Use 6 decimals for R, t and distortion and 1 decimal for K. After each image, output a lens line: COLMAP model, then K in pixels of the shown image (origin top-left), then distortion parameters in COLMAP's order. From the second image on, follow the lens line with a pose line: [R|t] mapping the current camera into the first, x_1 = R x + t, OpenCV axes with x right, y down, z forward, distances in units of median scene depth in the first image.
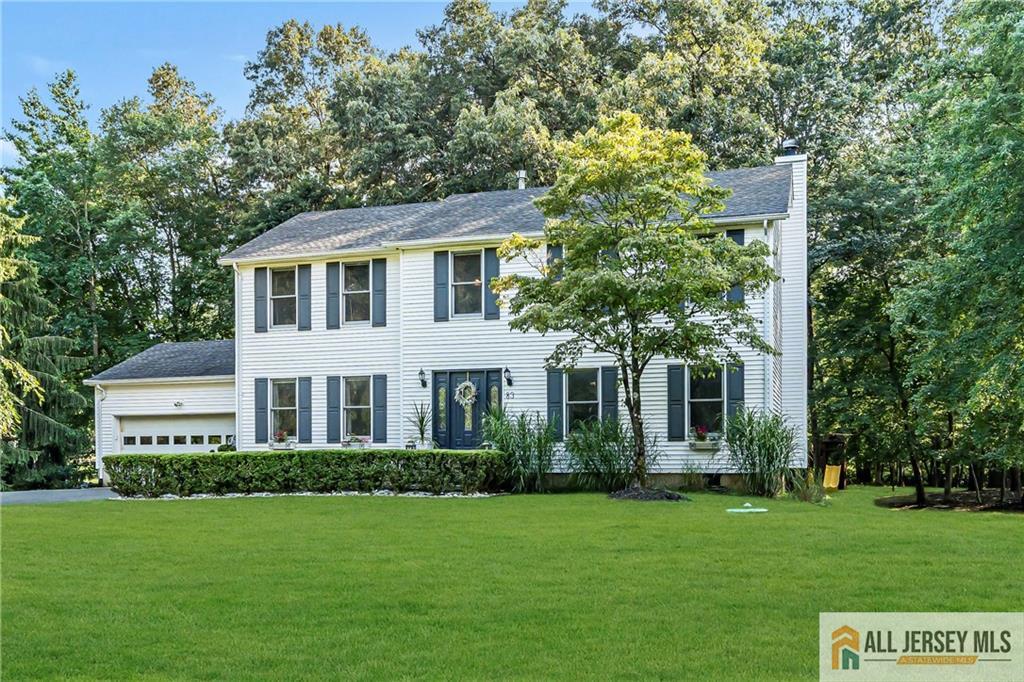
lens RADIAL K [[465.8, 0, 512.0], [0, 465.8, 336.6], [0, 0, 1]] dist [-0.000320, 0.000289]
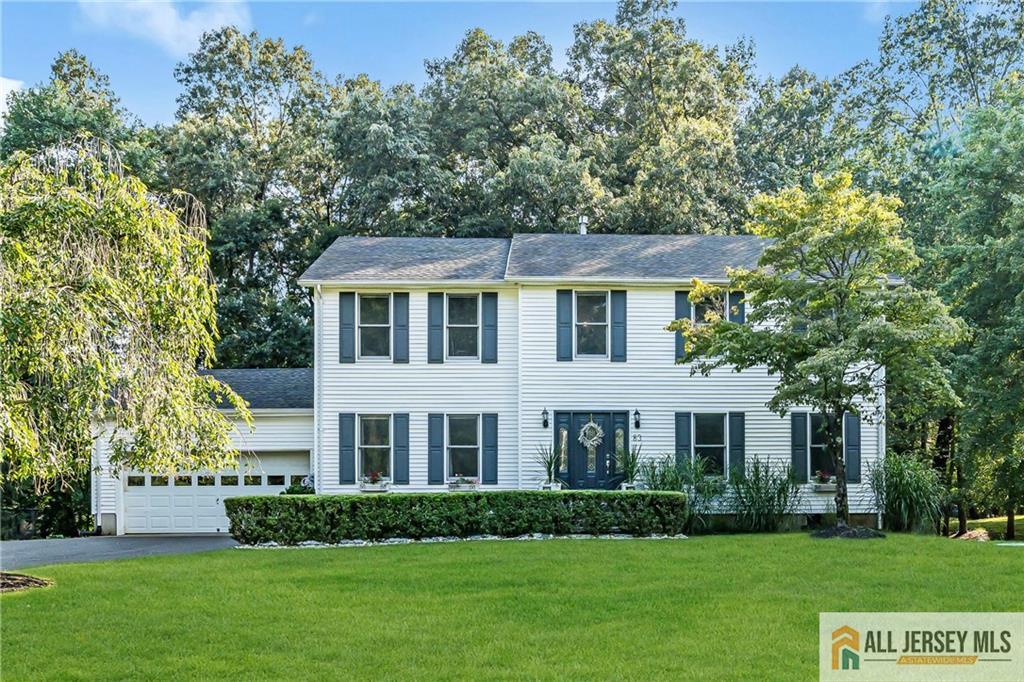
lens RADIAL K [[464.2, 0, 438.2], [0, 464.2, 379.1], [0, 0, 1]] dist [-0.000525, 0.000470]
pose [[0.984211, 0.043492, 0.171575, -0.558608], [-0.042691, 0.999053, -0.008358, 0.024293], [-0.171776, 0.000902, 0.985136, 0.077676]]
